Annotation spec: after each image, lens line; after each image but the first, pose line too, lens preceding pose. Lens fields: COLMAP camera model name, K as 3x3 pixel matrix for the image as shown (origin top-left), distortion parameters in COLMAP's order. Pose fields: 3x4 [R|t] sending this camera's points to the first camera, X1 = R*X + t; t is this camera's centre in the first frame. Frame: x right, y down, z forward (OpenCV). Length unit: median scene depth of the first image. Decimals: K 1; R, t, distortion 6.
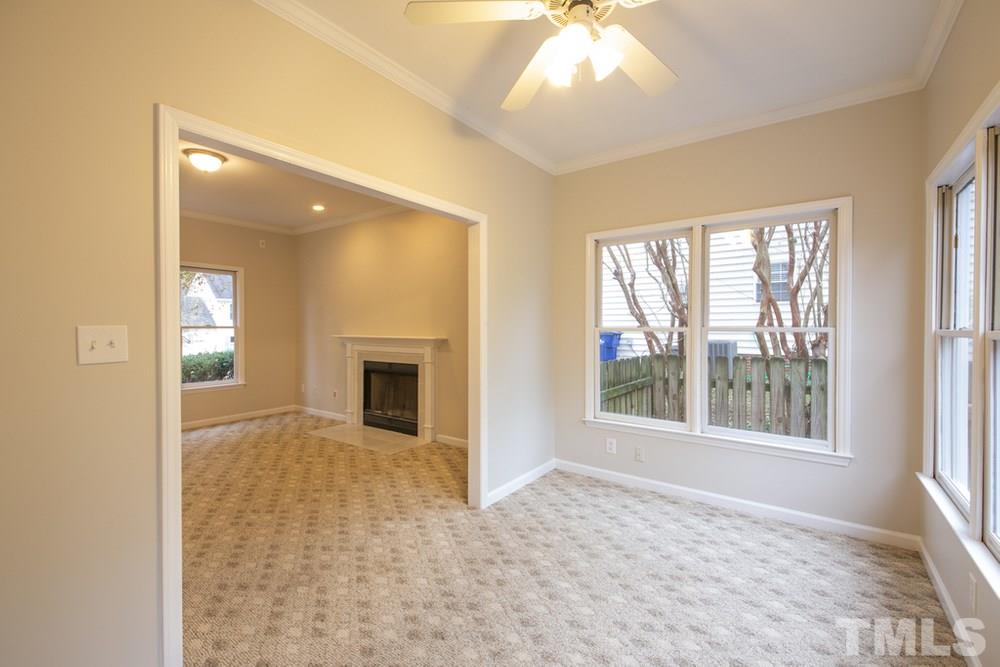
lens RADIAL K [[426.5, 0, 506.5], [0, 426.5, 327.0], [0, 0, 1]] dist [0.005994, -0.002026]
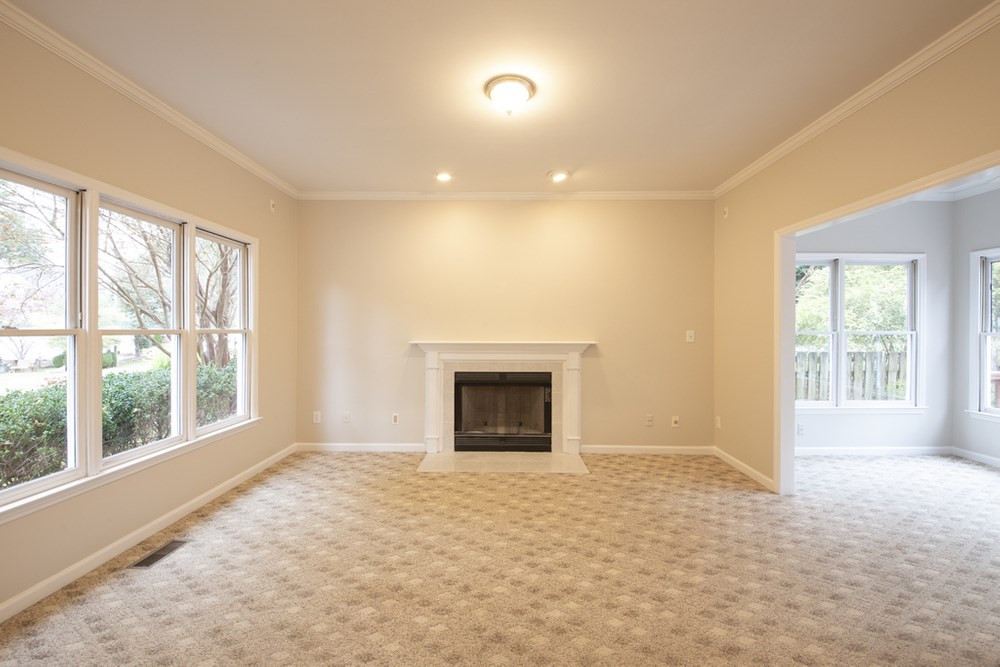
lens RADIAL K [[426.5, 0, 506.2], [0, 426.5, 325.4], [0, 0, 1]] dist [0.005994, -0.002026]
pose [[0.820218, 0.008997, 0.571980, -1.043922], [-0.002649, 0.999925, -0.011930, -0.000582], [-0.572045, 0.008270, 0.820181, 0.402144]]
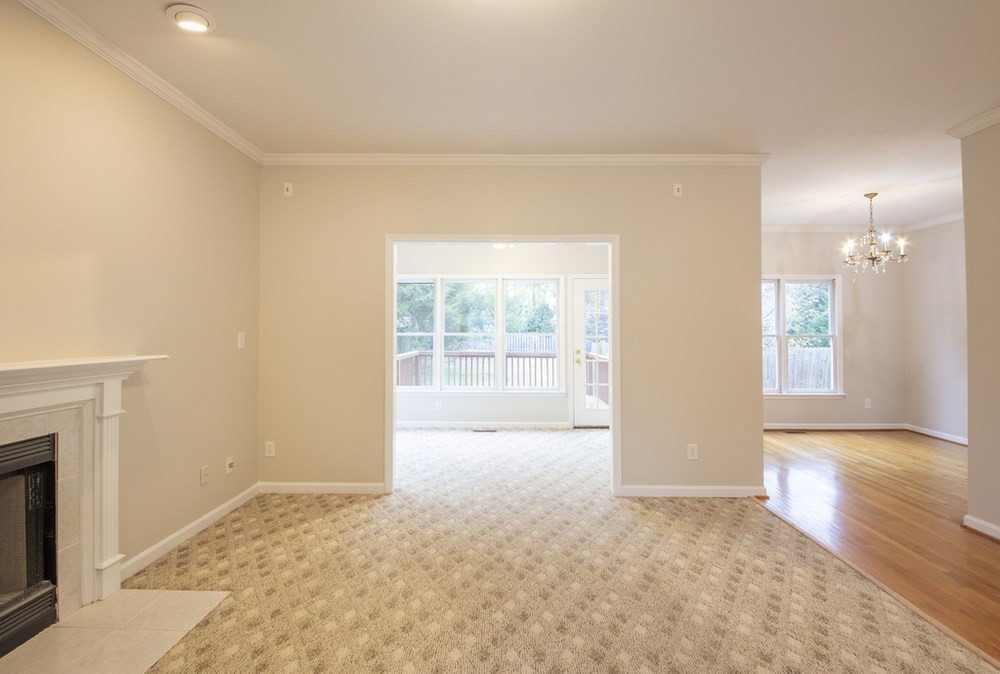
lens RADIAL K [[459.1, 0, 497.3], [0, 459.1, 323.0], [0, 0, 1]] dist [0.008416, -0.012192]
pose [[-0.558541, 0.016708, 0.829309, -1.001320], [0.007099, 0.999857, -0.015362, -0.004312], [-0.829447, -0.002693, -0.558580, 1.165027]]
